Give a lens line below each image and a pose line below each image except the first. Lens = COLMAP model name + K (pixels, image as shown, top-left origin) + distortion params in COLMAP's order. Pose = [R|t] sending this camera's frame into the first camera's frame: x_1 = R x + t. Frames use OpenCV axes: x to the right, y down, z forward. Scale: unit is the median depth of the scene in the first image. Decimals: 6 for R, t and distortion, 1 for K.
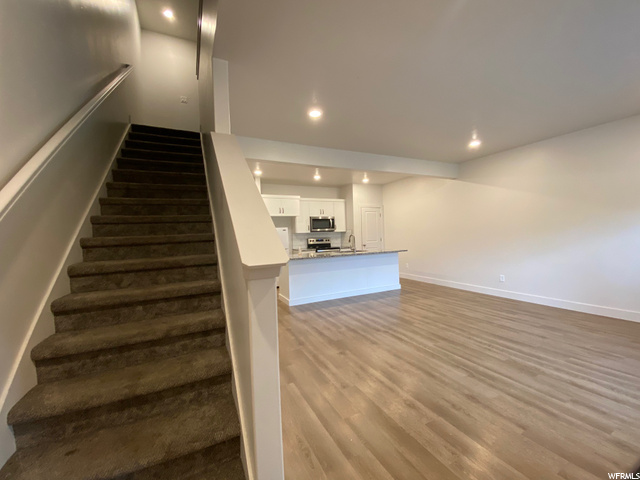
lens RADIAL K [[260.0, 0, 322.3], [0, 260.0, 241.9], [0, 0, 1]] dist [-0.013811, -0.000440]
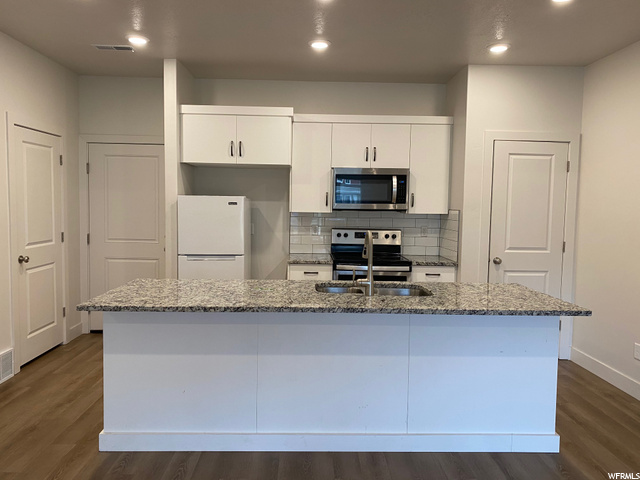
lens RADIAL K [[498.6, 0, 320.1], [0, 498.6, 238.7], [0, 0, 1]] dist [-0.012294, -0.000215]
pose [[0.904088, 0.076933, -0.420365, 0.224216], [-0.058991, 0.996712, 0.055540, -0.036137], [0.423256, -0.025415, 0.905654, 0.364830]]
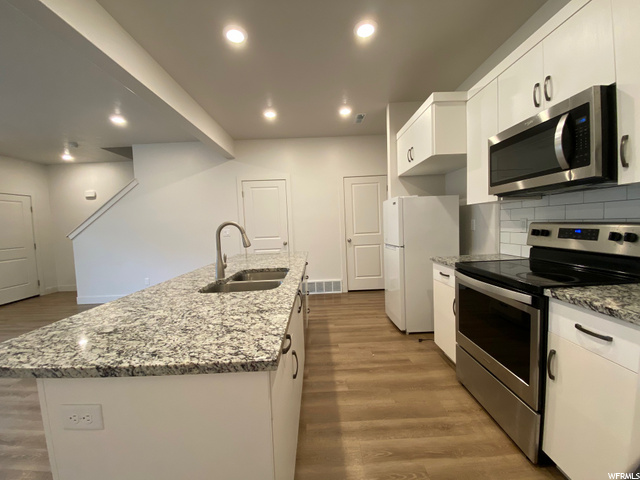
lens RADIAL K [[260.0, 0, 319.3], [0, 260.0, 238.9], [0, 0, 1]] dist [-0.013811, -0.000440]
pose [[-0.450318, 0.105738, -0.886585, 0.258533], [0.041040, 0.994365, 0.097747, -0.029947], [0.891924, 0.007632, -0.452120, 0.931620]]
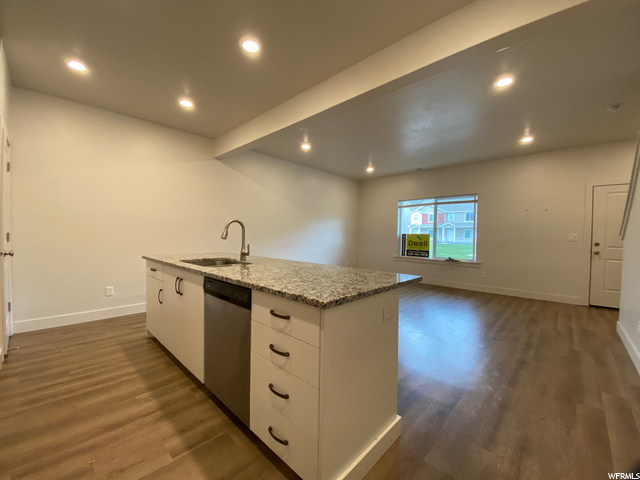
lens RADIAL K [[260.0, 0, 322.0], [0, 260.0, 237.8], [0, 0, 1]] dist [-0.013811, -0.000440]
pose [[-0.333370, 0.013044, 0.942706, -0.252209], [0.040044, 0.999198, 0.000335, 0.001211], [-0.941945, 0.037861, -0.333625, 0.752429]]
